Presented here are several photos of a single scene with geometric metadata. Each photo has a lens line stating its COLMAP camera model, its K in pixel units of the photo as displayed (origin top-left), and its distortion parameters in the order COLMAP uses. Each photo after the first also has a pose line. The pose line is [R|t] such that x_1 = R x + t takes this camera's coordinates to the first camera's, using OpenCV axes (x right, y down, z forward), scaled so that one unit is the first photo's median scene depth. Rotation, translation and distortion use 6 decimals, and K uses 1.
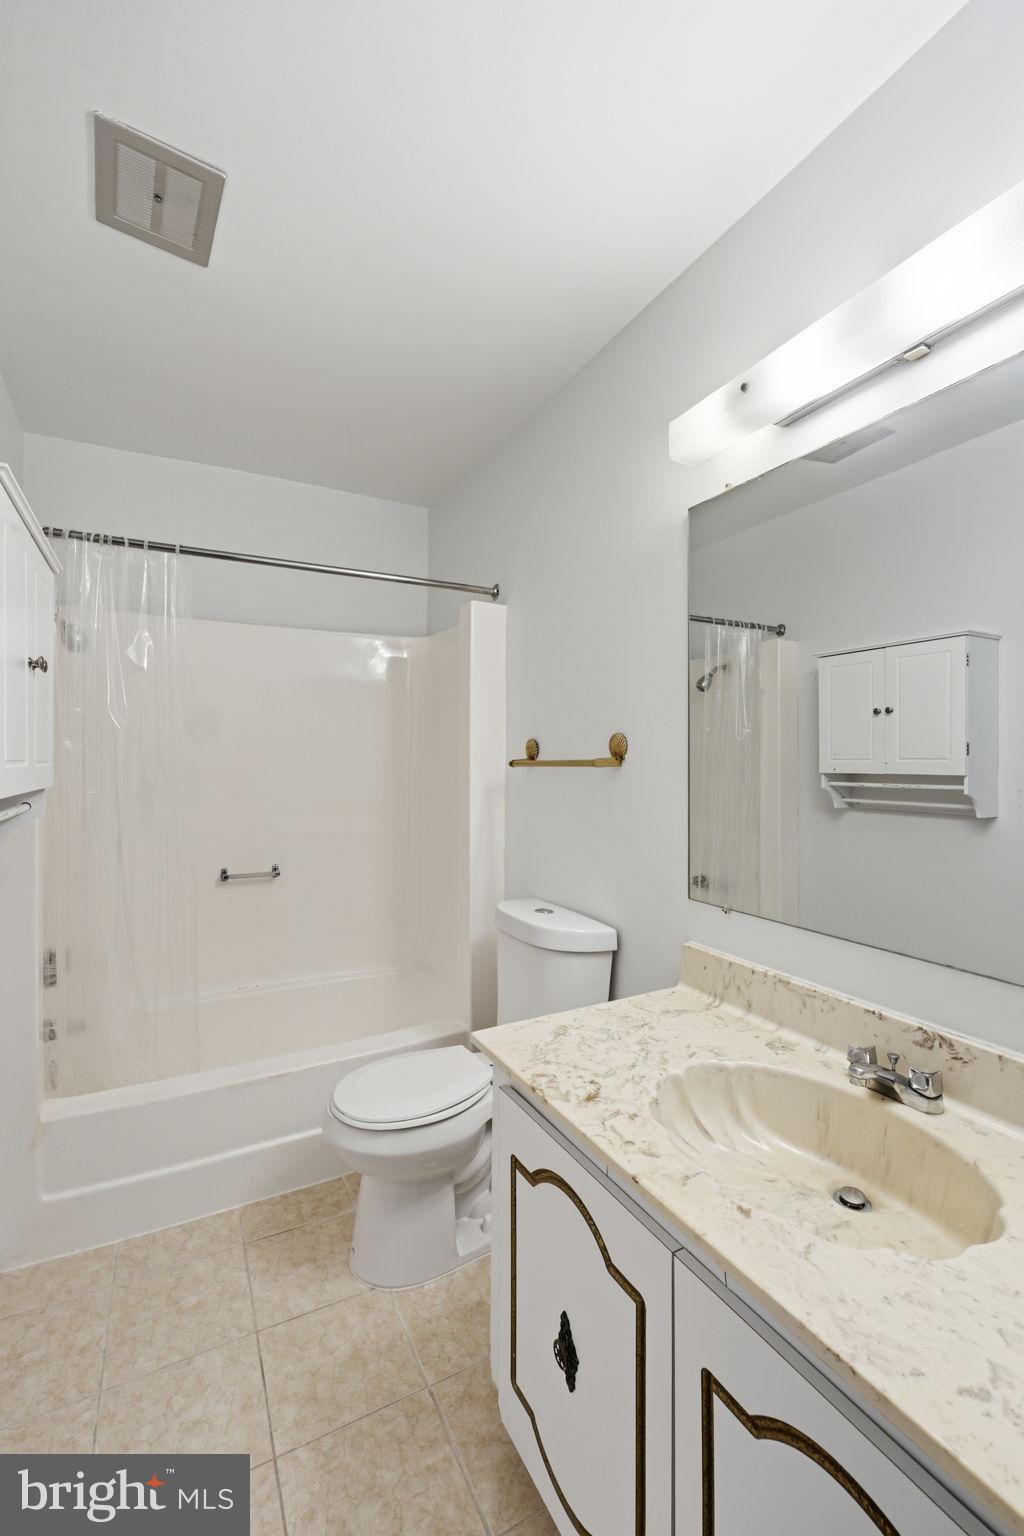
lens RADIAL K [[654.9, 0, 489.5], [0, 654.9, 769.3], [0, 0, 1]] dist [-0.011867, 0.003122]
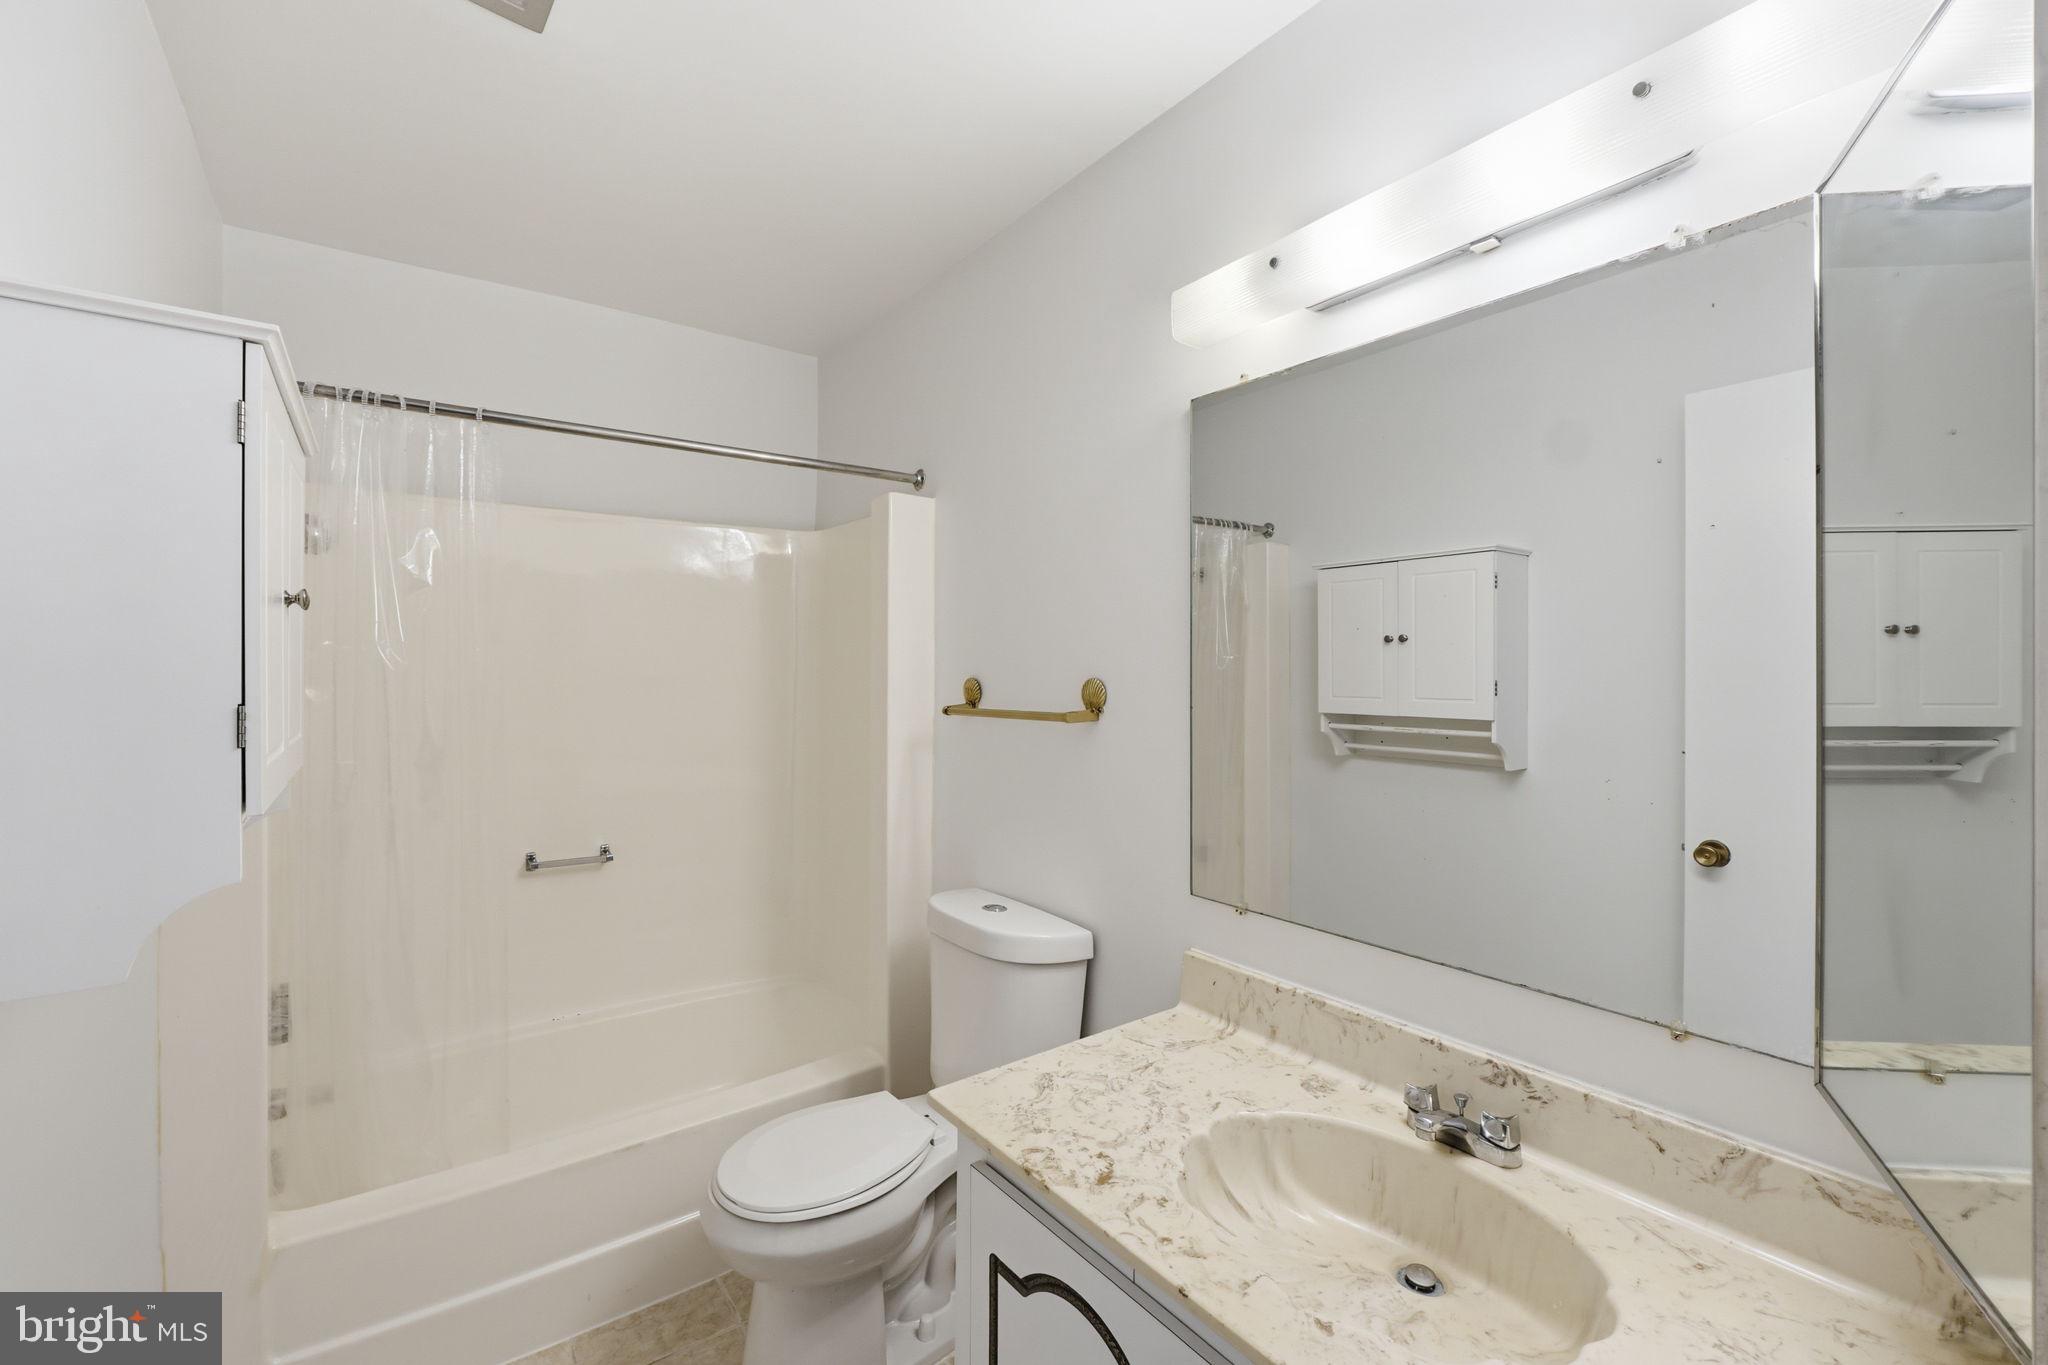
lens RADIAL K [[873.2, 0, 963.1], [0, 873.2, 665.6], [0, 0, 1]] dist [-0.011867, 0.003122]
pose [[0.990604, -0.003312, 0.136721, -0.094231], [0.003617, 0.999991, -0.001985, -0.066056], [-0.136714, 0.002461, 0.990608, -0.000762]]
